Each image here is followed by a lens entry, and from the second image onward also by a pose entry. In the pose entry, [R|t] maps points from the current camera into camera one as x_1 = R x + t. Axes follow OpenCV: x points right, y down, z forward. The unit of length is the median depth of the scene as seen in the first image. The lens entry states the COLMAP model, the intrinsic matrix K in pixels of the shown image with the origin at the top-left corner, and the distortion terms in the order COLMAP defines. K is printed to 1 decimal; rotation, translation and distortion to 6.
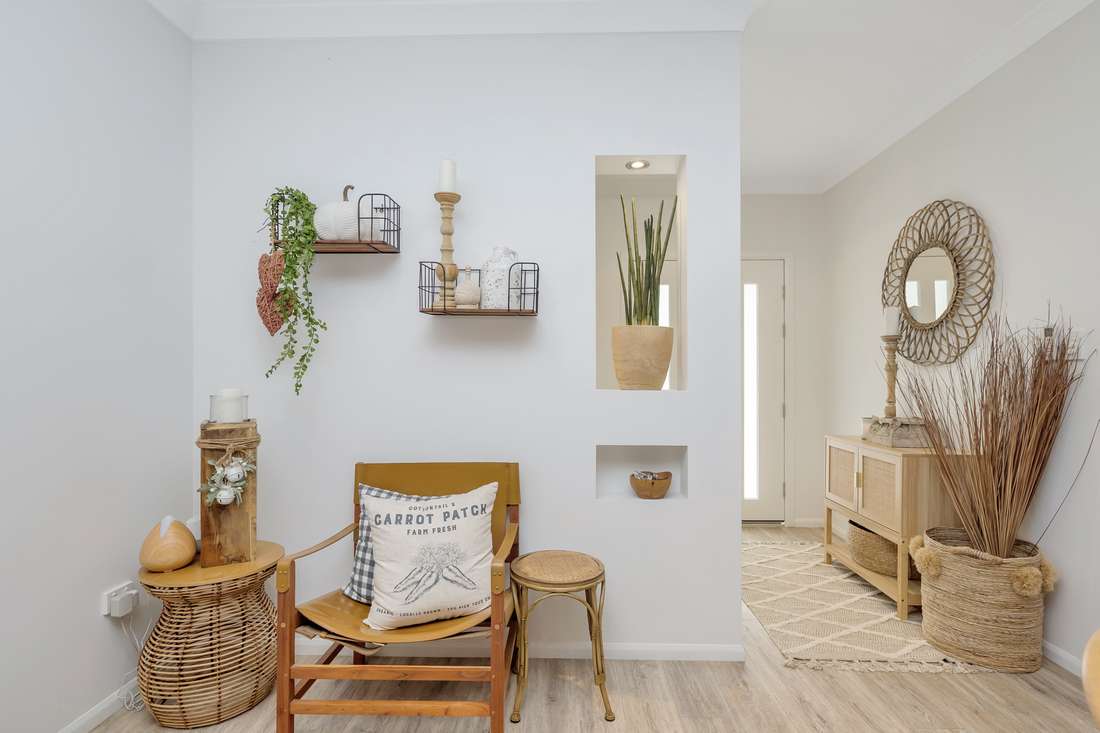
lens RADIAL K [[528.3, 0, 547.5], [0, 528.3, 369.6], [0, 0, 1]] dist [-0.002101, -0.000064]
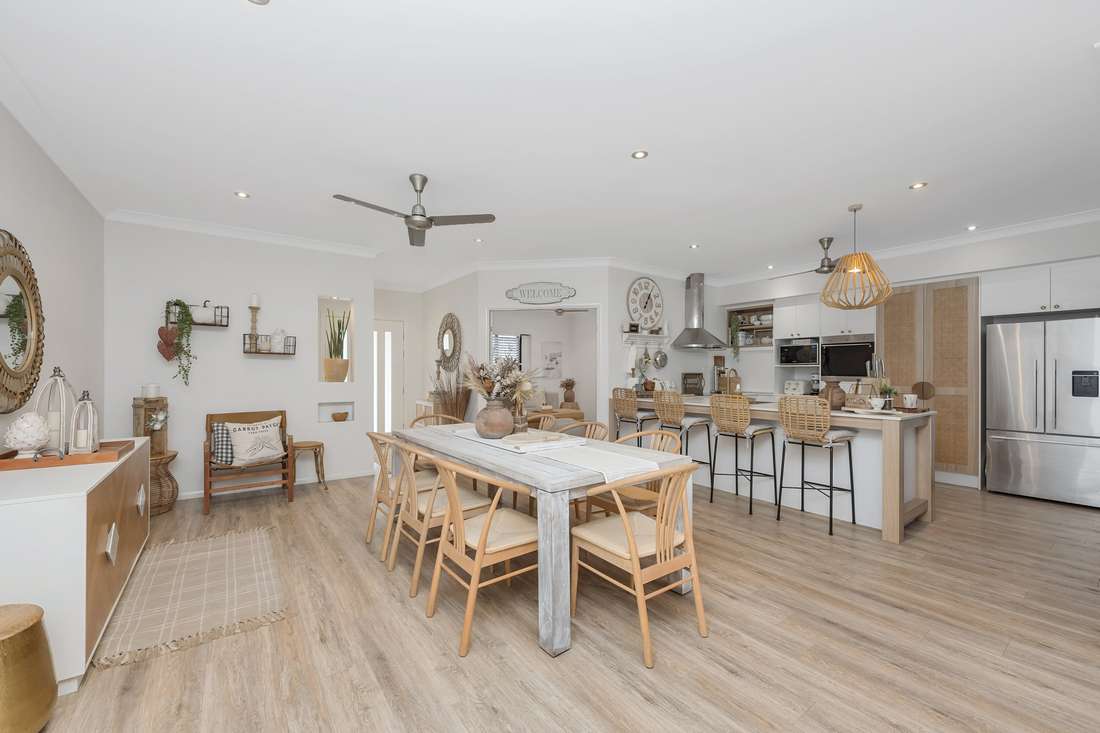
lens RADIAL K [[439.2, 0, 545.3], [0, 439.2, 371.5], [0, 0, 1]] dist [-0.000840, 0.000098]
pose [[0.799368, -0.005878, 0.600813, -0.339974], [0.004534, 0.999983, 0.003751, -0.018094], [-0.600824, -0.000275, 0.799381, -1.540480]]
